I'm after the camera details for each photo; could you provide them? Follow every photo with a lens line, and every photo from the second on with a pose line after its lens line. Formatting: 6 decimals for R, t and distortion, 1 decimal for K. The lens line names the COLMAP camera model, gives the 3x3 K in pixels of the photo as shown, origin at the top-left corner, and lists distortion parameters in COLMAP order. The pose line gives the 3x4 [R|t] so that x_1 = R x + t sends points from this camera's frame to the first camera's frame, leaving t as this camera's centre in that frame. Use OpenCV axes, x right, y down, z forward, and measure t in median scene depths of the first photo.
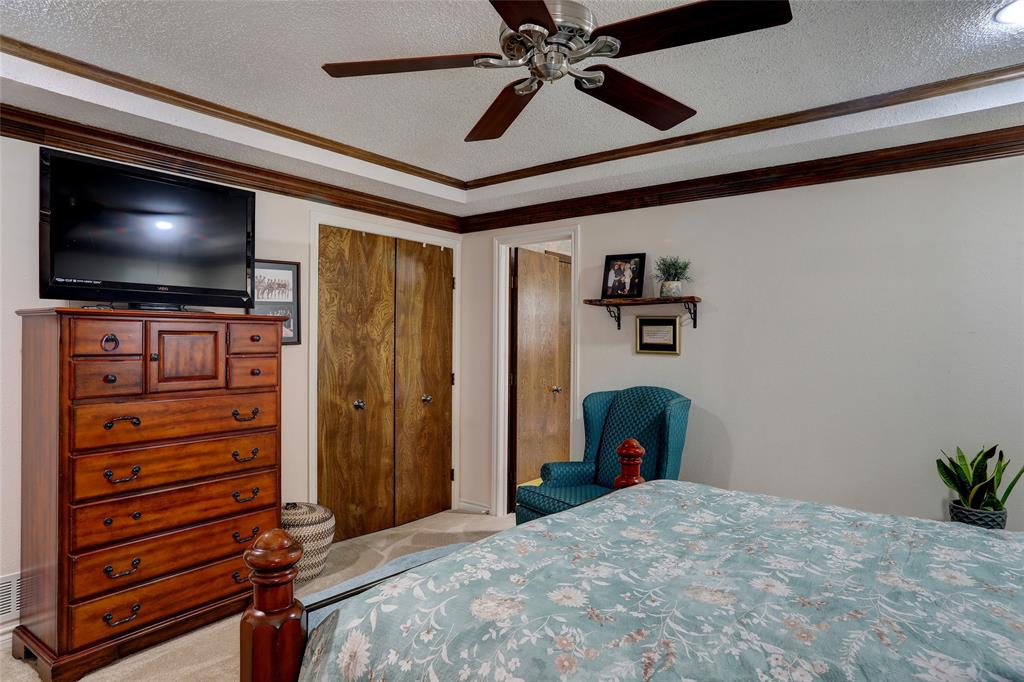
lens RADIAL K [[598.4, 0, 507.6], [0, 598.4, 343.0], [0, 0, 1]] dist [-0.074627, 0.053585]
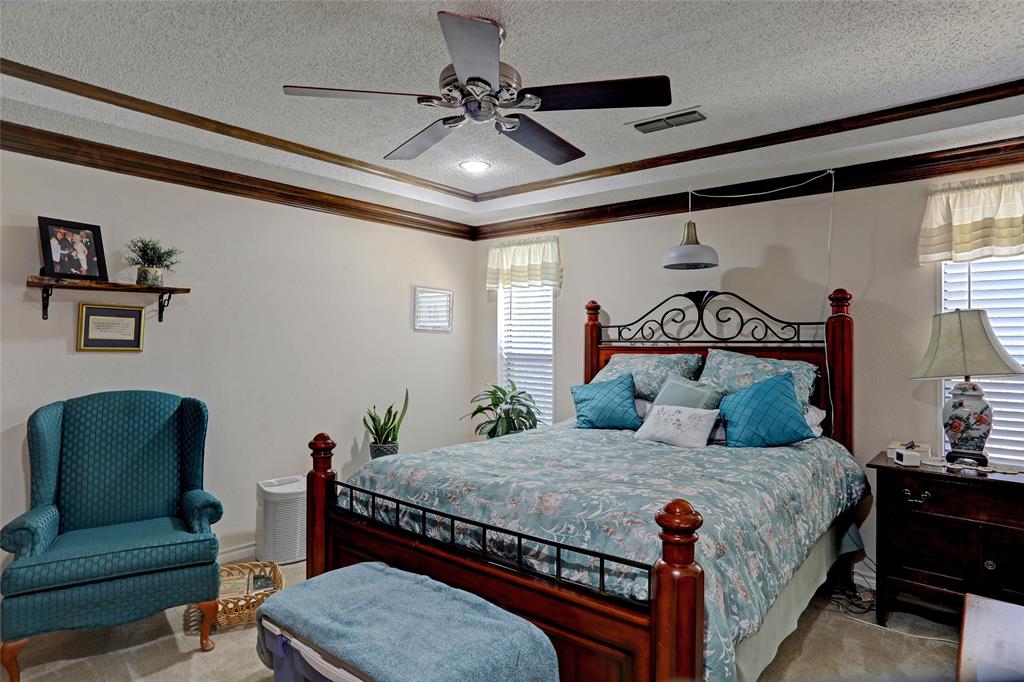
lens RADIAL K [[598.4, 0, 507.6], [0, 598.4, 343.0], [0, 0, 1]] dist [-0.074627, 0.053585]
pose [[0.023672, -0.008890, 0.999680, -0.547430], [-0.007571, 0.999930, 0.009072, -0.004489], [-0.999691, -0.007784, 0.023603, 0.431366]]
